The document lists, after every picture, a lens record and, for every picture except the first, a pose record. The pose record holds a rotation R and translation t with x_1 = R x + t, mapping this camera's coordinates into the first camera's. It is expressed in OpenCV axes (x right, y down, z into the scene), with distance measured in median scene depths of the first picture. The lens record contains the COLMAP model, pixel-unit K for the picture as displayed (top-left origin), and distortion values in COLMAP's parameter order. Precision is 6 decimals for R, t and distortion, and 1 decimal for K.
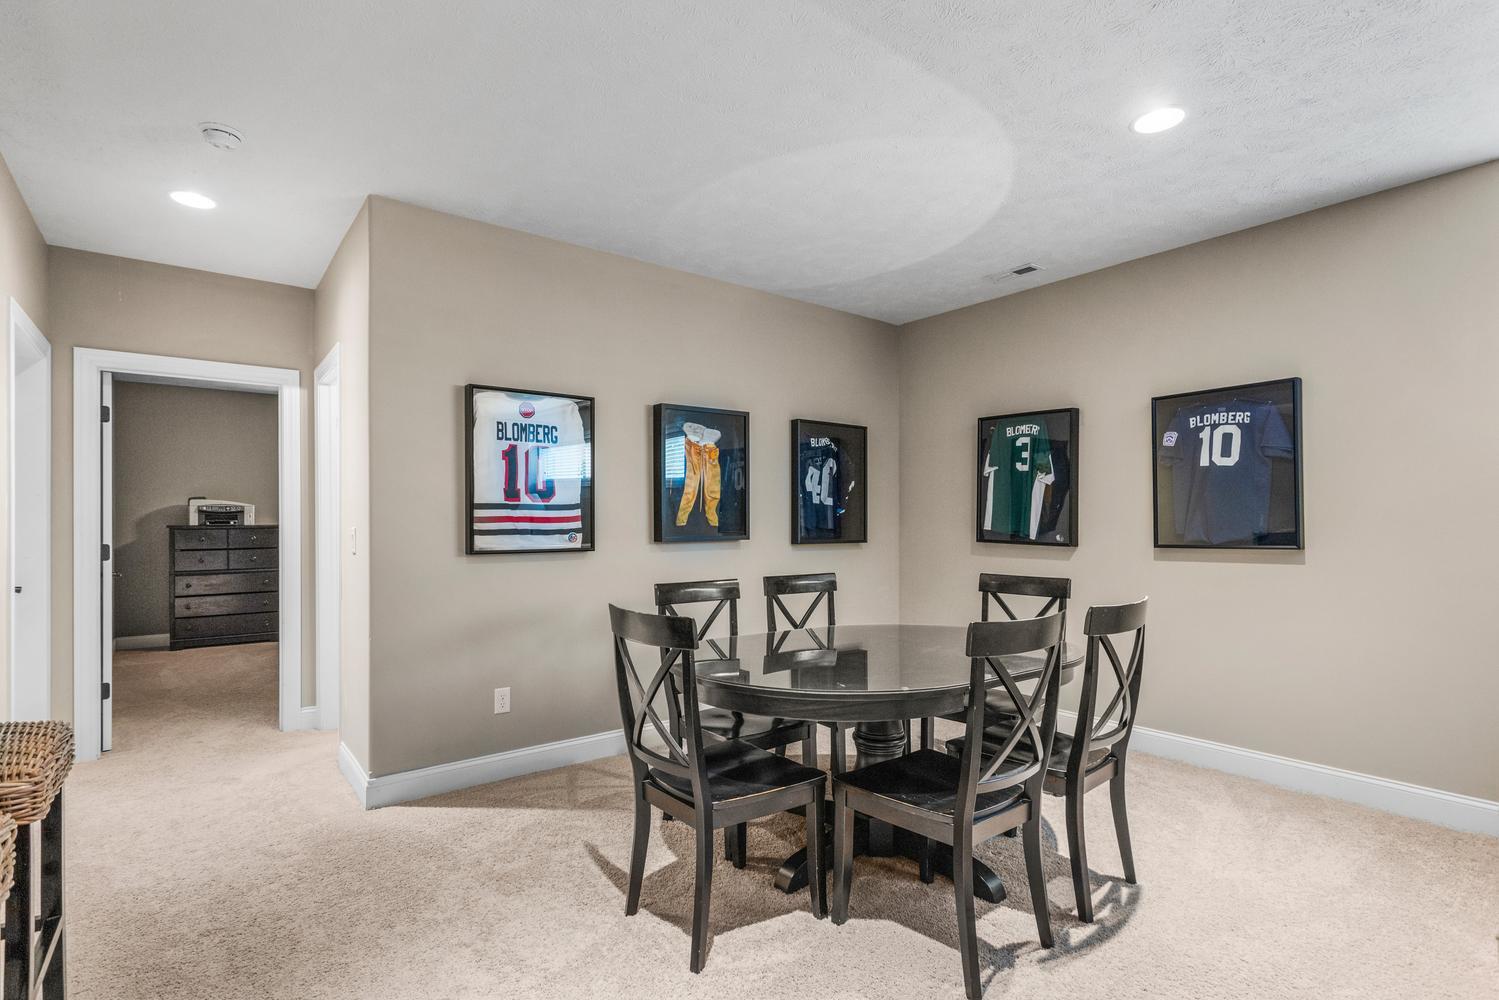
lens RADIAL K [[728.8, 0, 749.9], [0, 728.8, 516.9], [0, 0, 1]] dist [-0.000103, 0.000142]
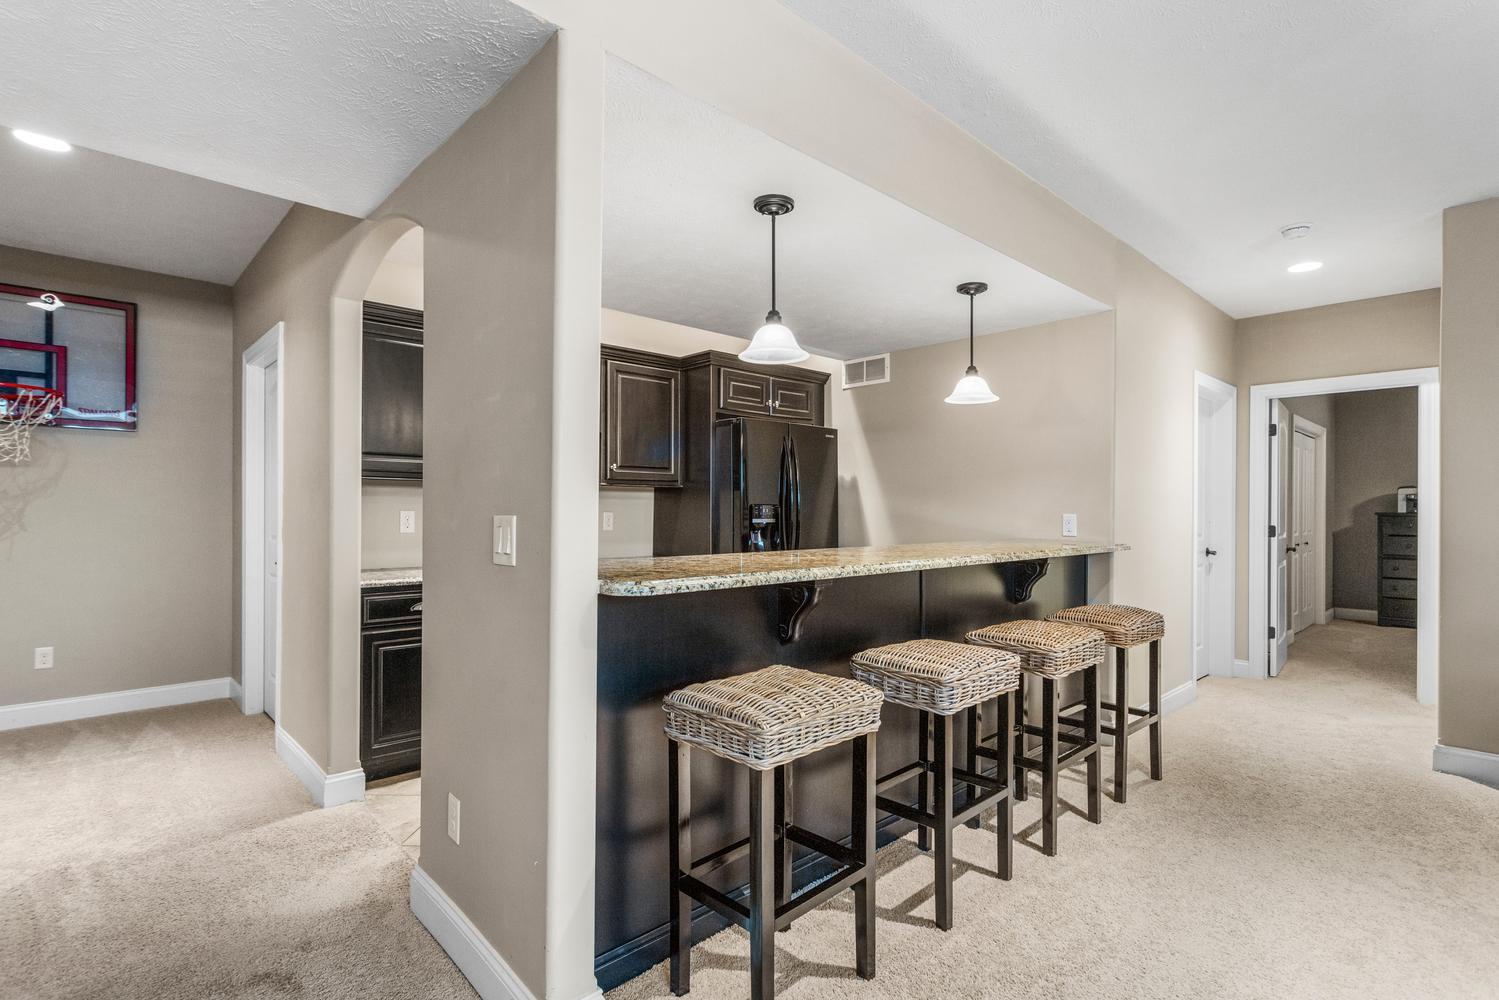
lens RADIAL K [[728.8, 0, 749.9], [0, 728.8, 516.9], [0, 0, 1]] dist [-0.000103, 0.000142]
pose [[0.105299, 0.013145, -0.994354, 0.293732], [0.003873, 0.999900, 0.013629, -0.001082], [0.994433, -0.005286, 0.105237, -0.093502]]
